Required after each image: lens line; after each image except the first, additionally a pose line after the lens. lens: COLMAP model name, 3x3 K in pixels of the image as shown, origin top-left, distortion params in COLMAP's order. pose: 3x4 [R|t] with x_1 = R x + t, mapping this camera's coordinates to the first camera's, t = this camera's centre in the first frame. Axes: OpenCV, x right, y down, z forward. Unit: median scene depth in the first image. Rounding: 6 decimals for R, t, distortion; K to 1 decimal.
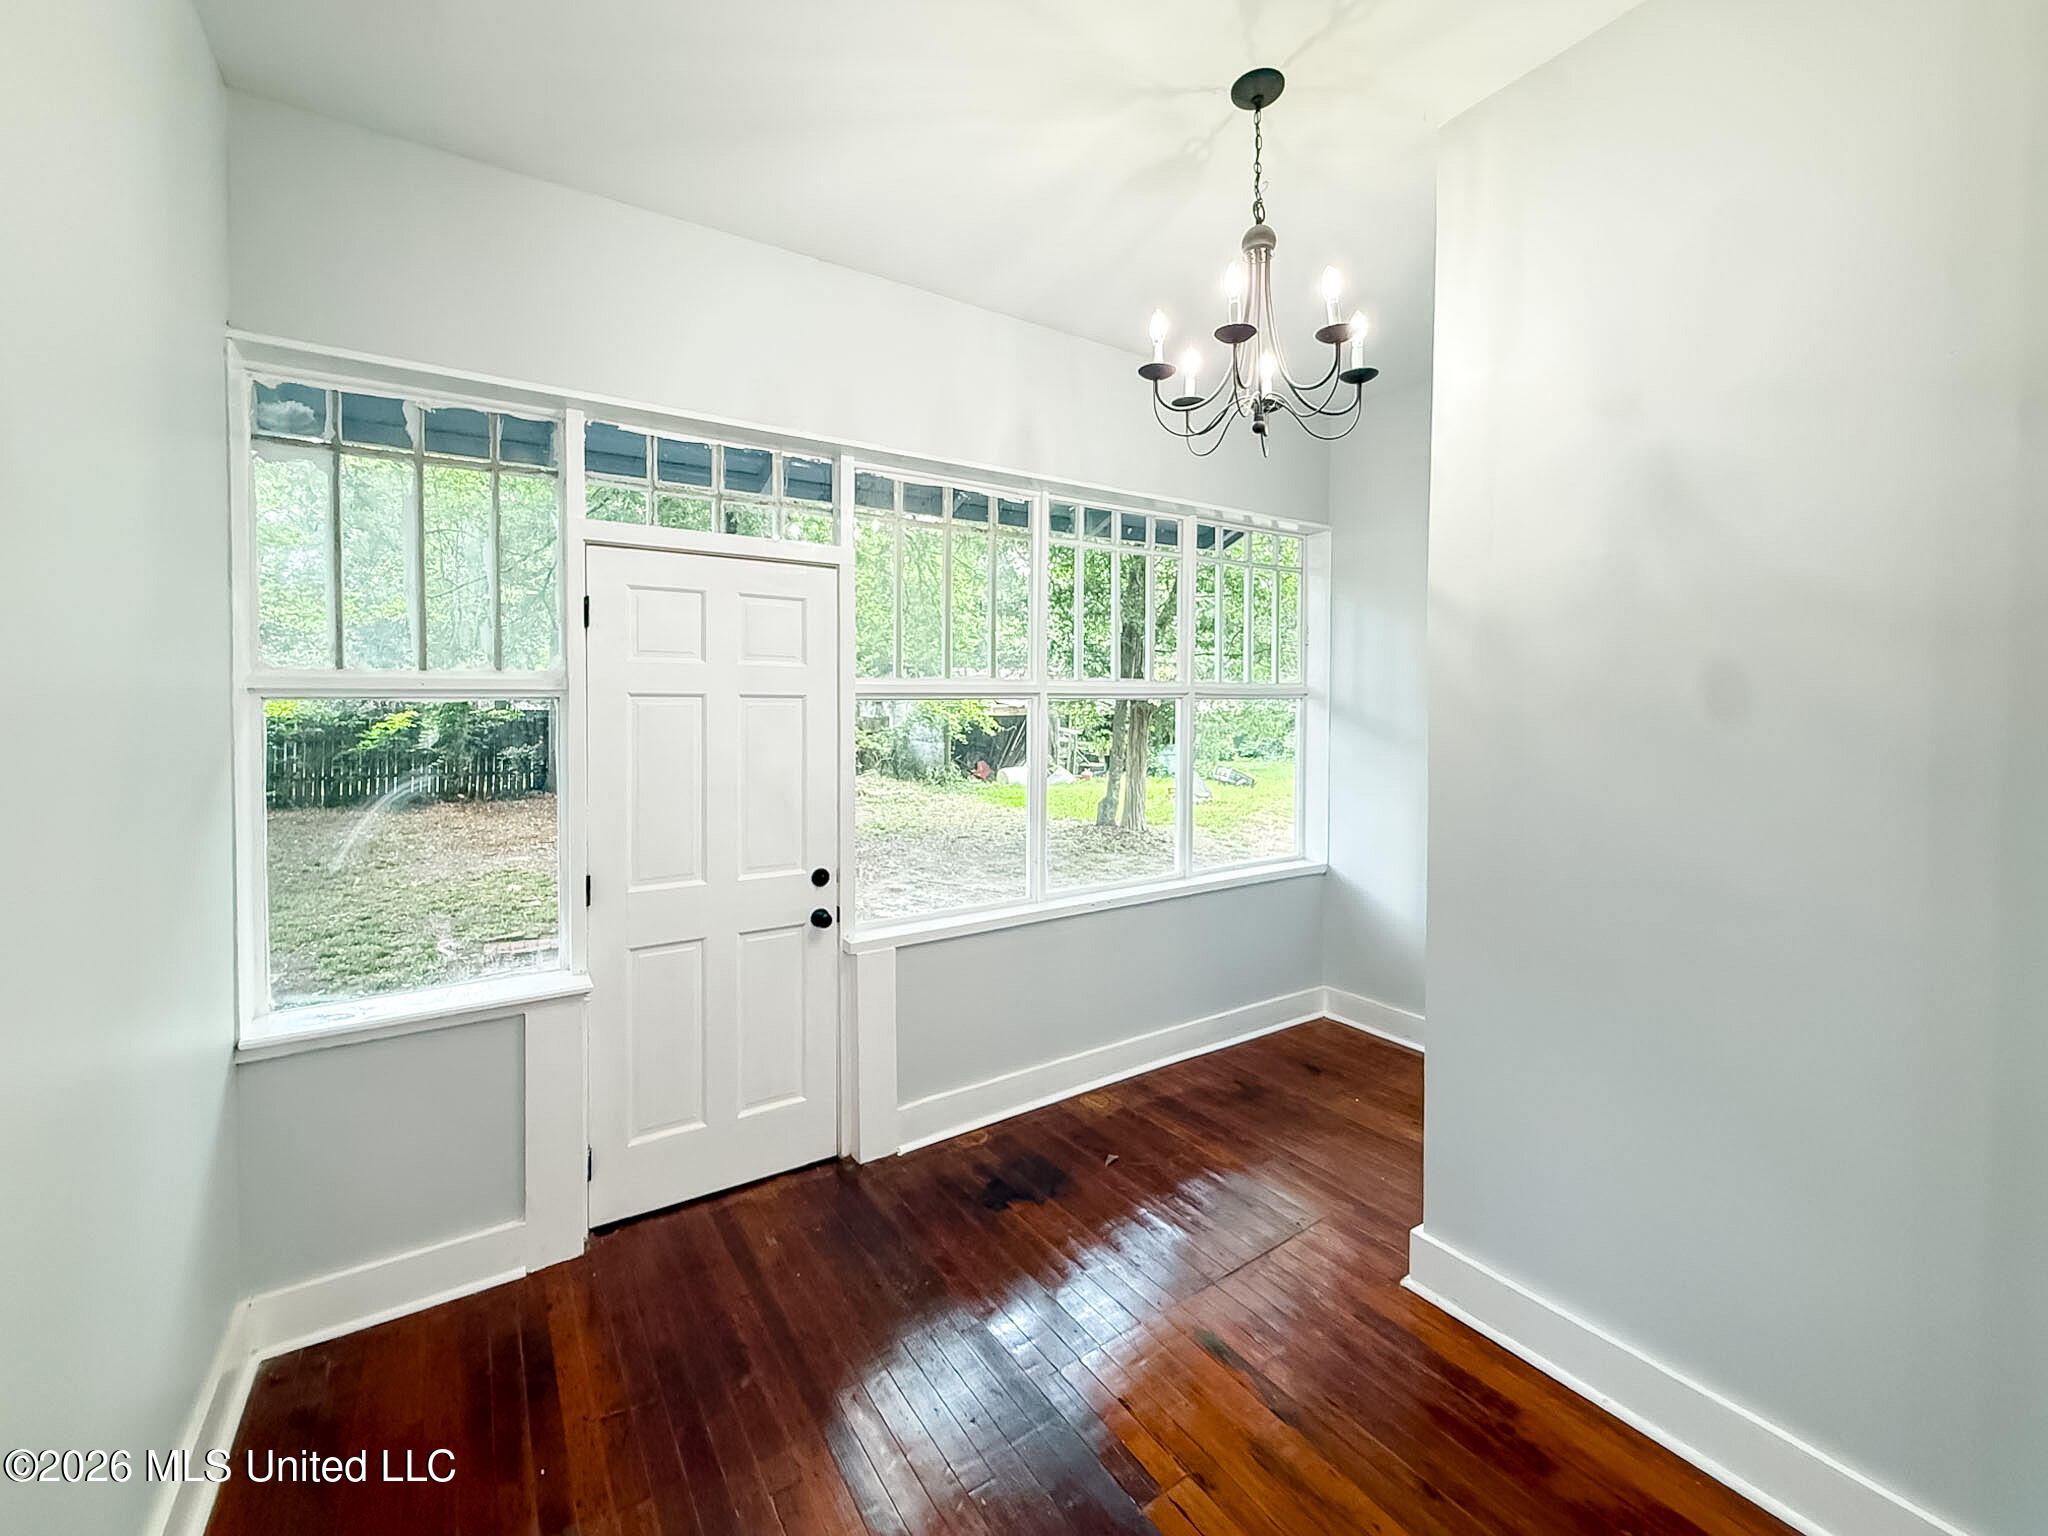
lens RADIAL K [[844.0, 0, 1025.8], [0, 844.0, 724.6], [0, 0, 1]] dist [0.017941, 0.000065]
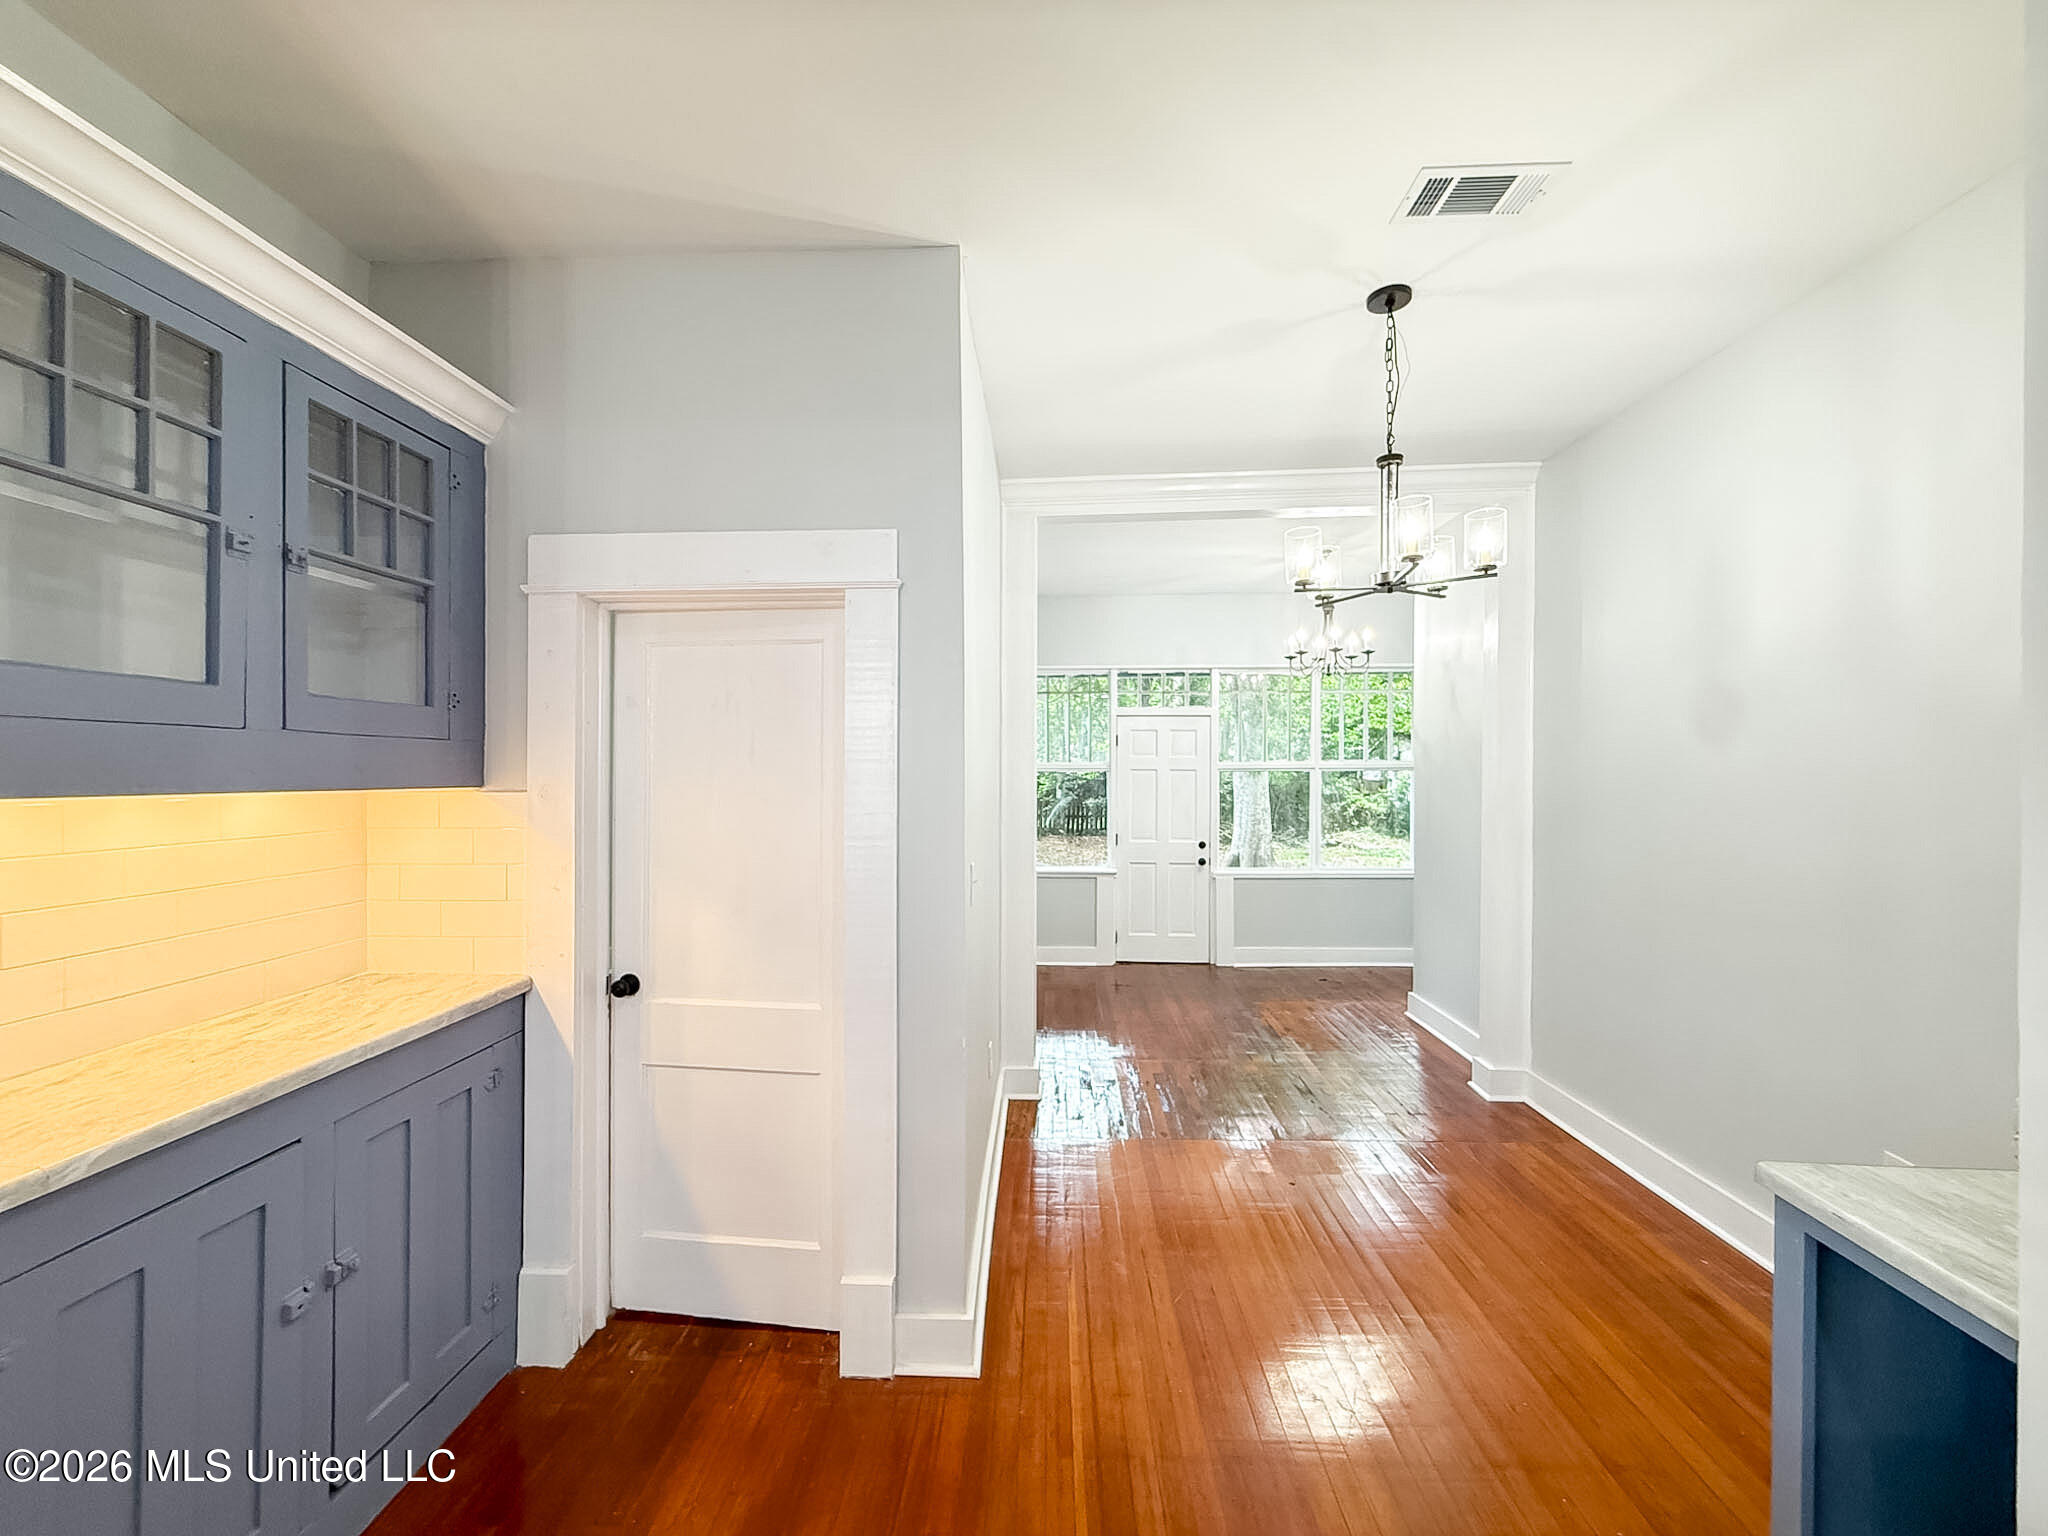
lens RADIAL K [[834.5, 0, 1024.0], [0, 834.5, 768.0], [0, 0, 1]] dist [0.002251, 0.000185]
pose [[0.812115, -0.001155, -0.583497, 0.725318], [-0.011740, 0.999763, -0.018319, 0.010730], [0.583380, 0.021727, 0.811909, -1.219632]]
